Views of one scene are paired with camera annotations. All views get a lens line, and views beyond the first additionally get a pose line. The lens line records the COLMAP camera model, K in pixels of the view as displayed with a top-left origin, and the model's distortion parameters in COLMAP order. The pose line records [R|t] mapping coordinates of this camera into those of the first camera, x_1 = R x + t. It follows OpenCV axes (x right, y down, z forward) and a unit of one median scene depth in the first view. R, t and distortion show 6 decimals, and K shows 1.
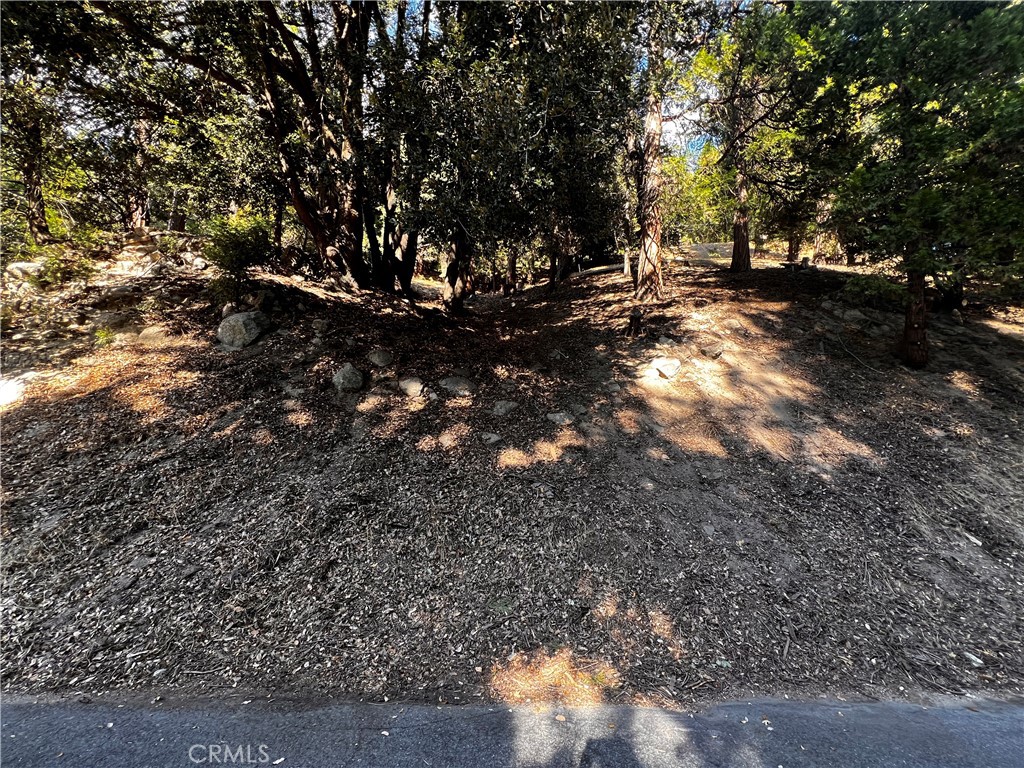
lens RADIAL K [[410.3, 0, 514.9], [0, 410.3, 381.2], [0, 0, 1]] dist [-0.000304, -0.000539]
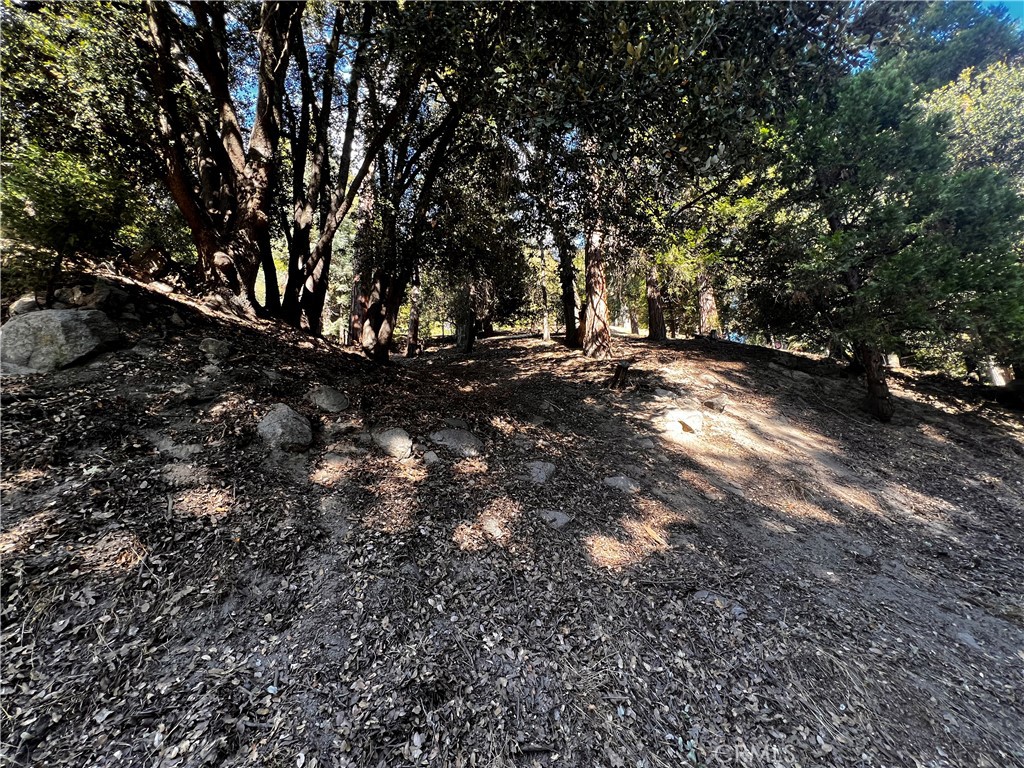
lens RADIAL K [[410.3, 0, 514.9], [0, 410.3, 381.2], [0, 0, 1]] dist [-0.000304, -0.000539]
pose [[0.950162, 0.036517, 0.309611, -0.271144], [0.020540, 0.983626, -0.179048, 0.036592], [-0.311079, 0.176485, 0.933854, 0.340563]]
